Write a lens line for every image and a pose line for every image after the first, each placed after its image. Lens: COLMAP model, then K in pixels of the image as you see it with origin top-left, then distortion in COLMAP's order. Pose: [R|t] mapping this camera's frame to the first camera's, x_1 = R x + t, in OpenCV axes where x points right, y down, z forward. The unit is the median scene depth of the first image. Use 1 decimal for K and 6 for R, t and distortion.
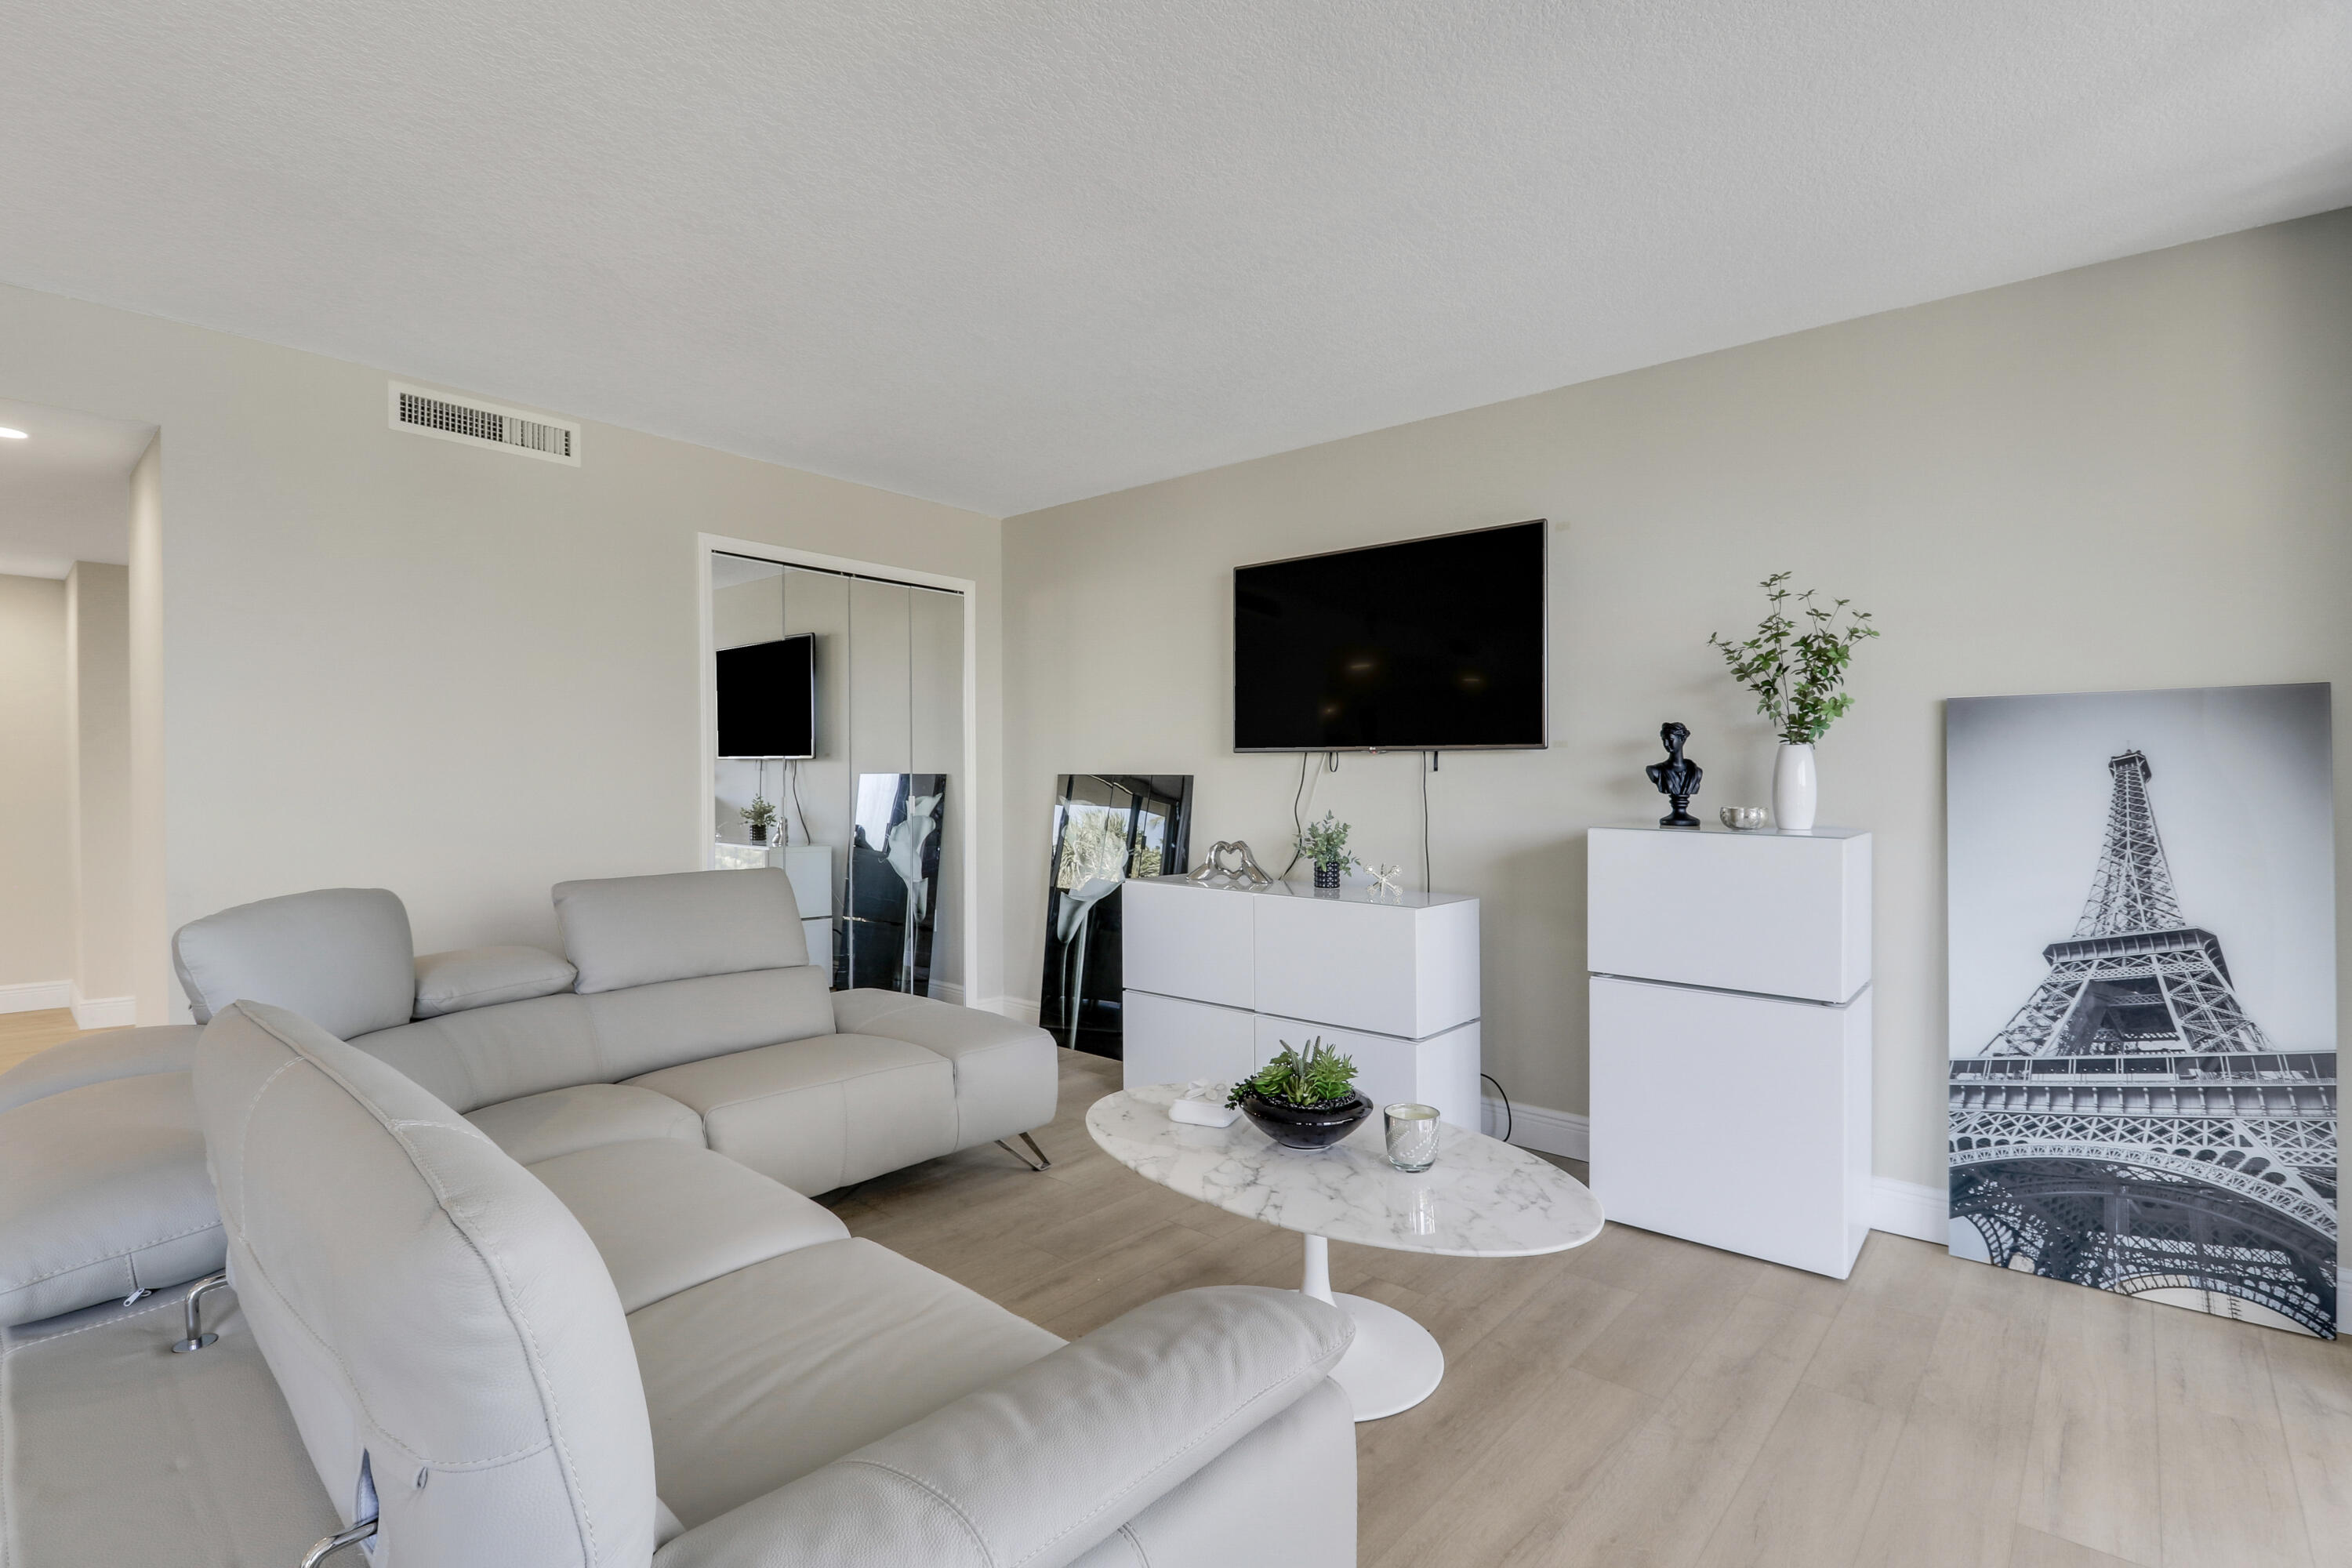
lens RADIAL K [[1101.0, 0, 1164.5], [0, 1101.0, 769.1], [0, 0, 1]] dist [-0.000532, -0.008756]
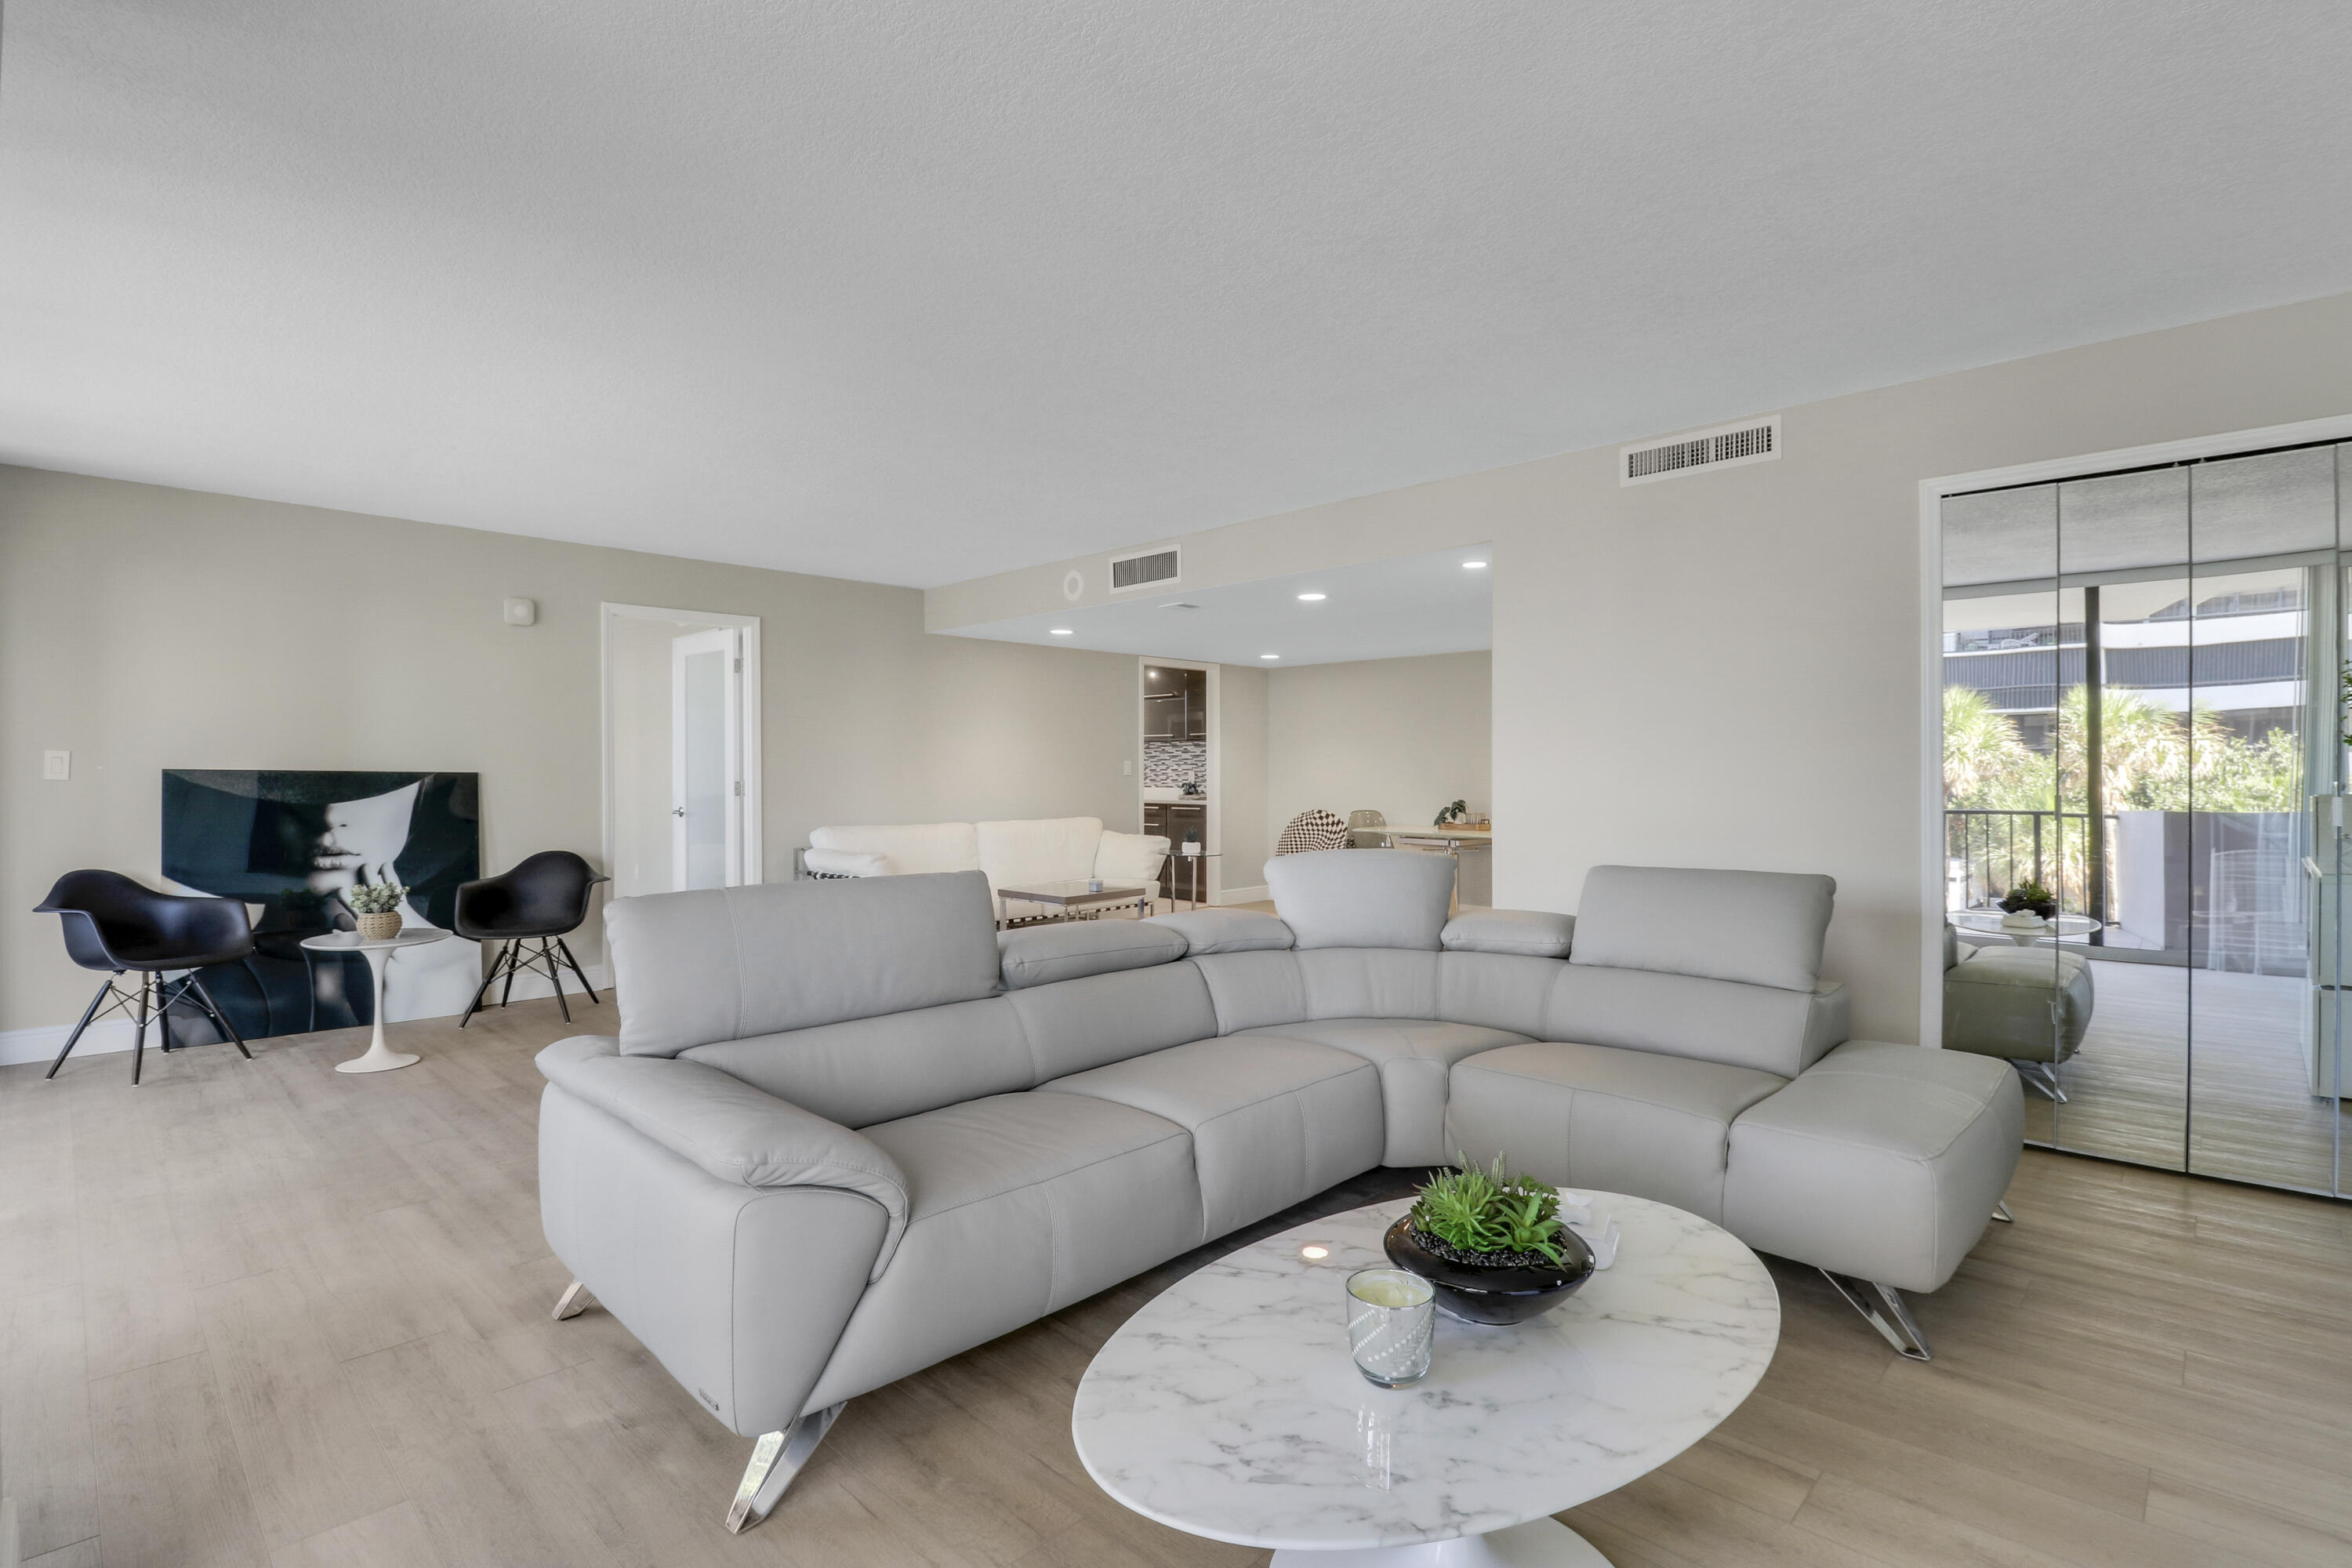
lens RADIAL K [[1101.0, 0, 1190.8], [0, 1101.0, 794.0], [0, 0, 1]] dist [-0.000532, -0.008756]
pose [[-0.050662, 0.009390, -0.998672, 0.683362], [0.013704, 0.999868, 0.008706, 0.015876], [0.998622, -0.013245, -0.050784, 0.733444]]
